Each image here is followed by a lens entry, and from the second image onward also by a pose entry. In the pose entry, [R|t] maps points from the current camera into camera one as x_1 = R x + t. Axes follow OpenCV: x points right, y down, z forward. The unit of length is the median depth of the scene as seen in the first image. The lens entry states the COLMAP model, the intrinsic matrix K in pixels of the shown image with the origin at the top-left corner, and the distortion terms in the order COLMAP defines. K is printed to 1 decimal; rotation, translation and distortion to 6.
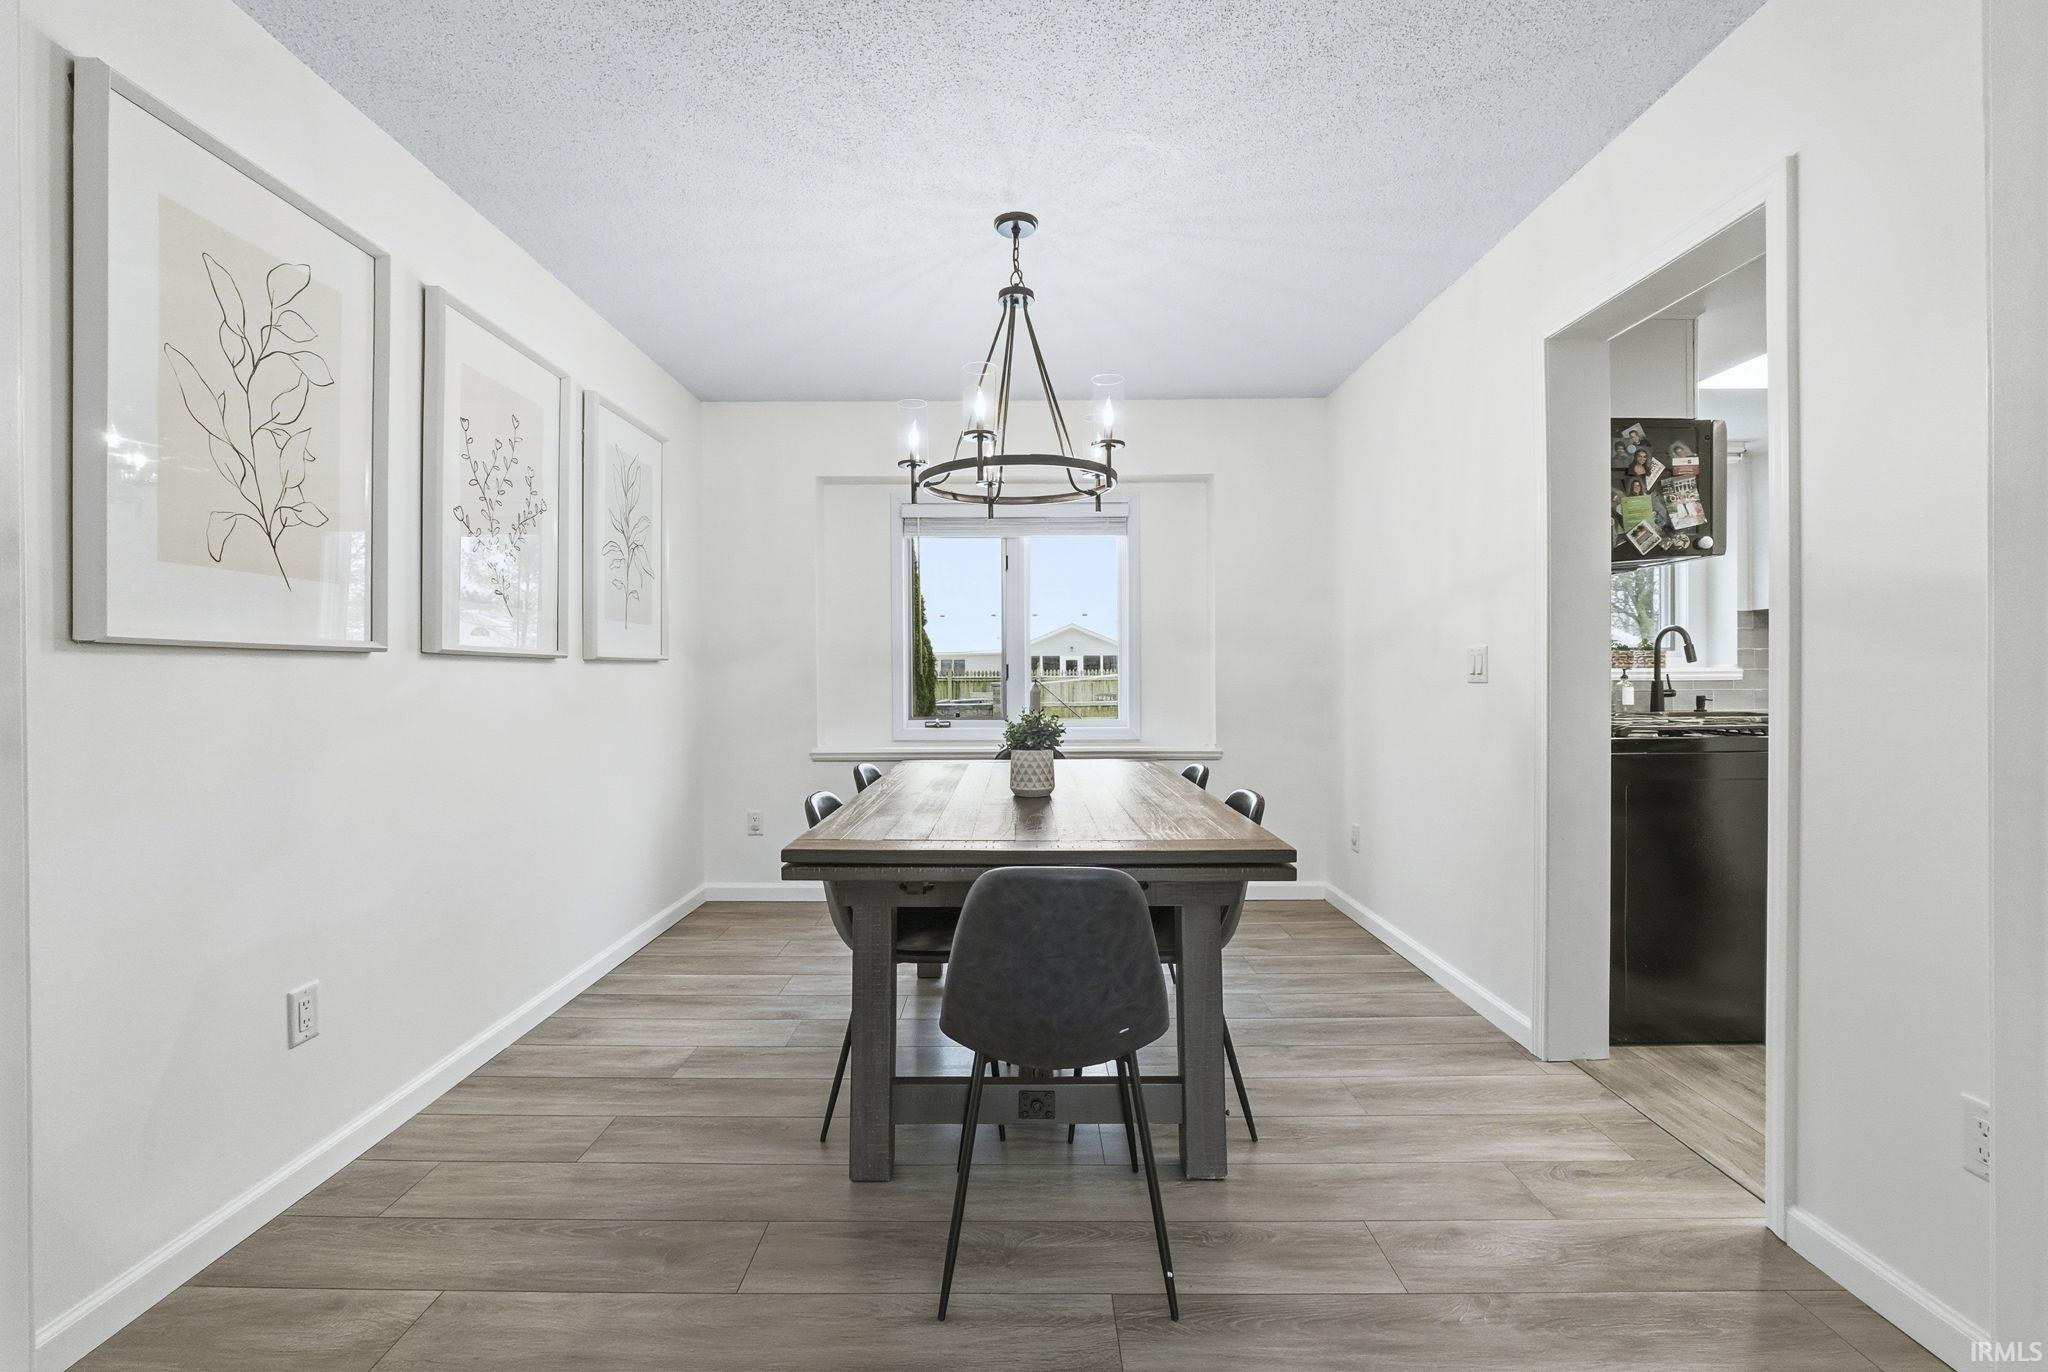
lens RADIAL K [[865.5, 0, 1011.0], [0, 865.5, 678.7], [0, 0, 1]] dist [-0.025892, 0.007790]
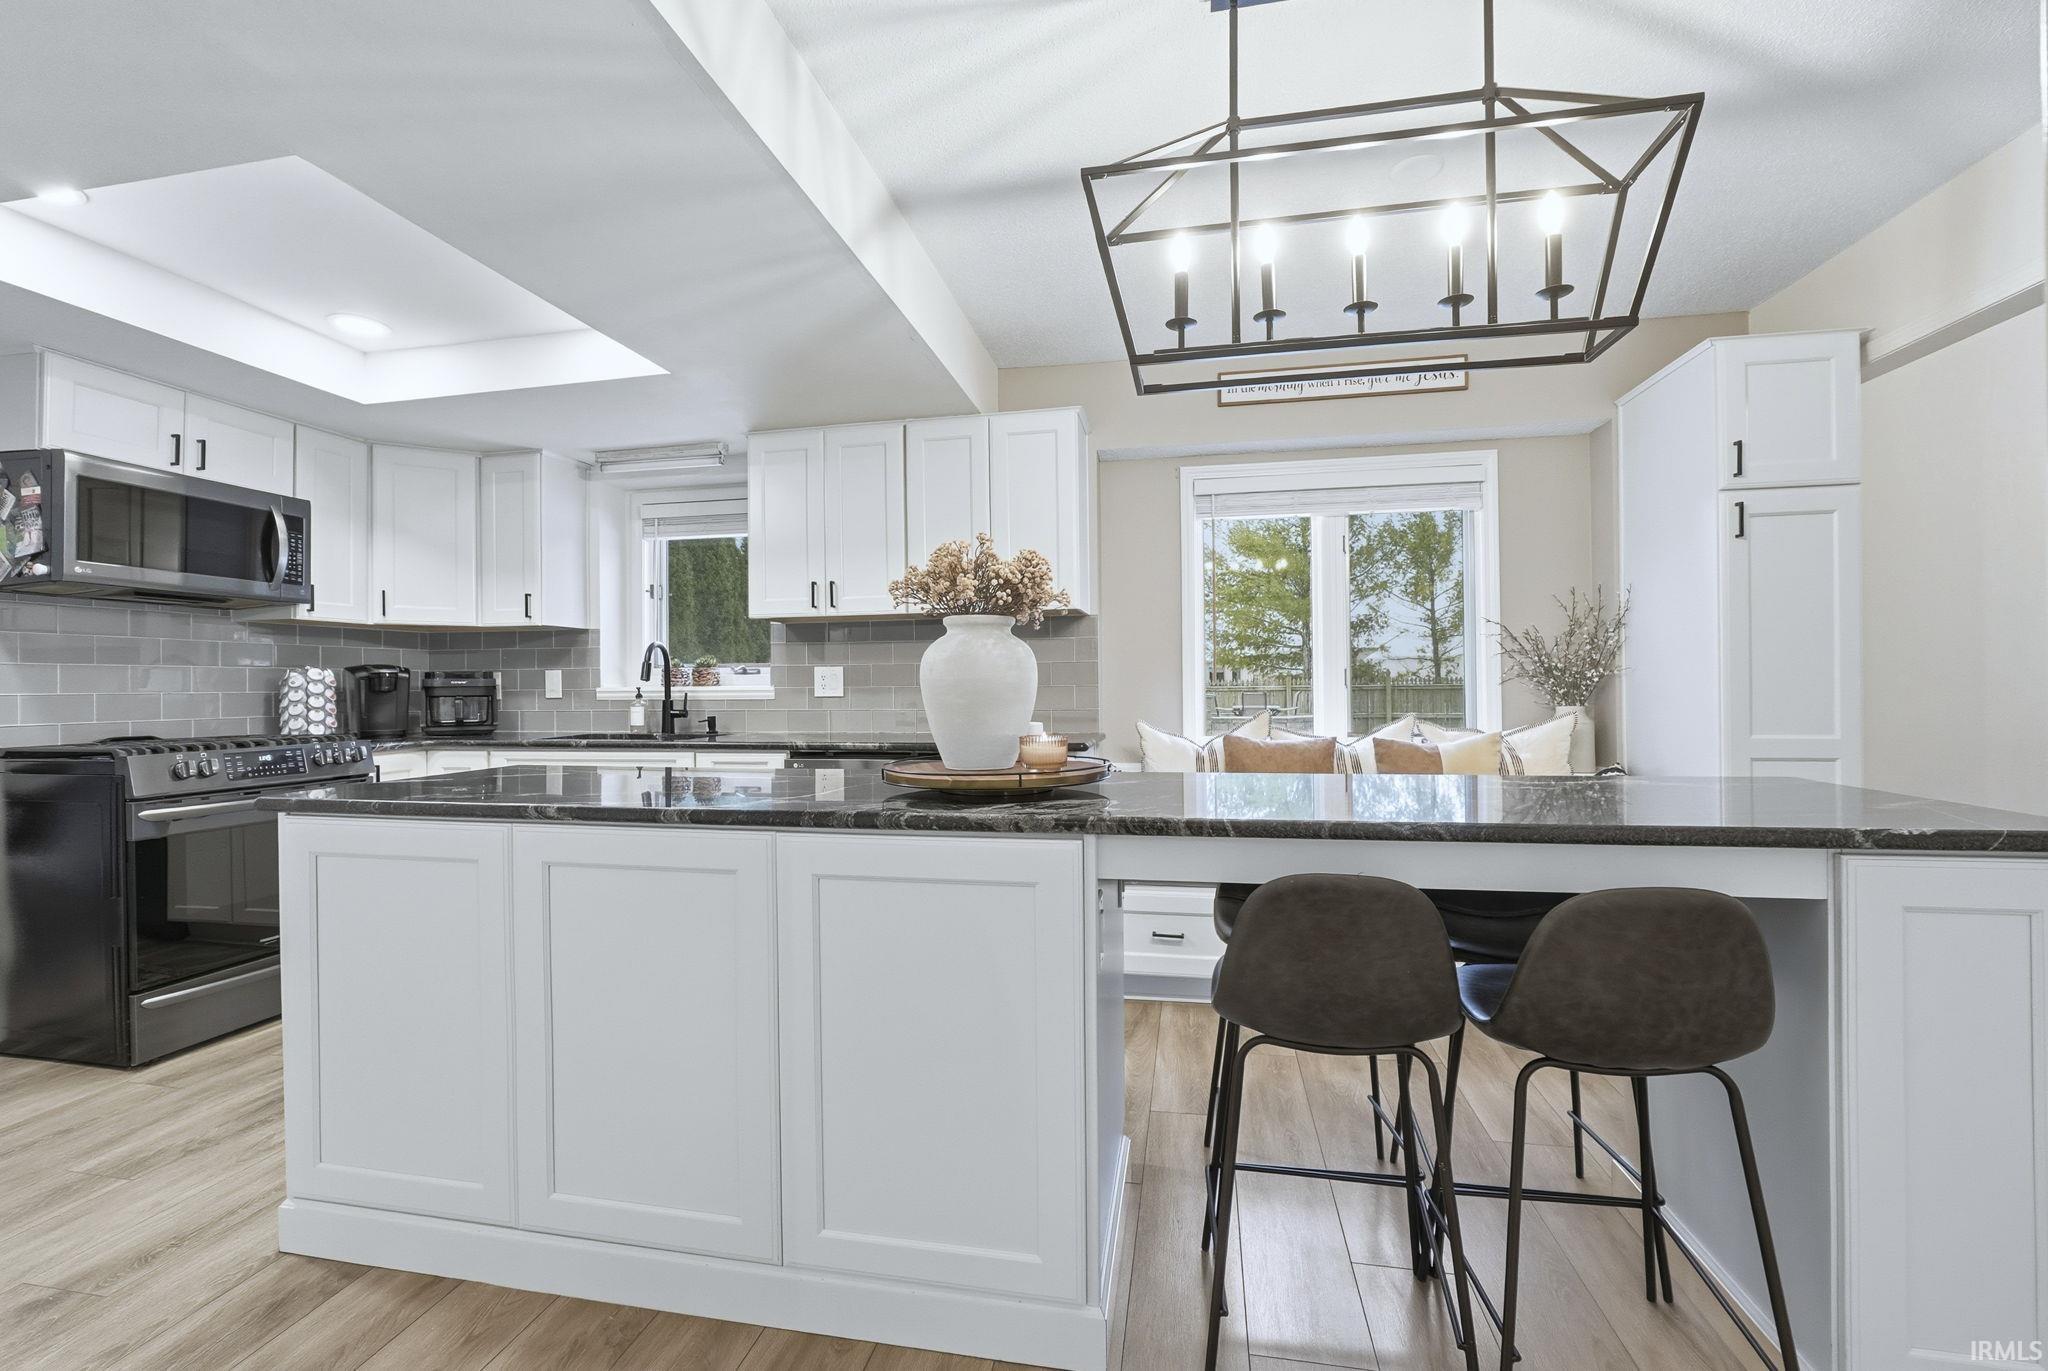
lens RADIAL K [[865.5, 0, 1011.0], [0, 865.5, 678.2], [0, 0, 1]] dist [-0.025892, 0.007790]
pose [[0.980986, -0.004944, -0.194014, 1.309885], [0.002650, 0.999924, -0.012081, -0.009443], [0.194059, 0.011338, 0.980924, 0.143421]]
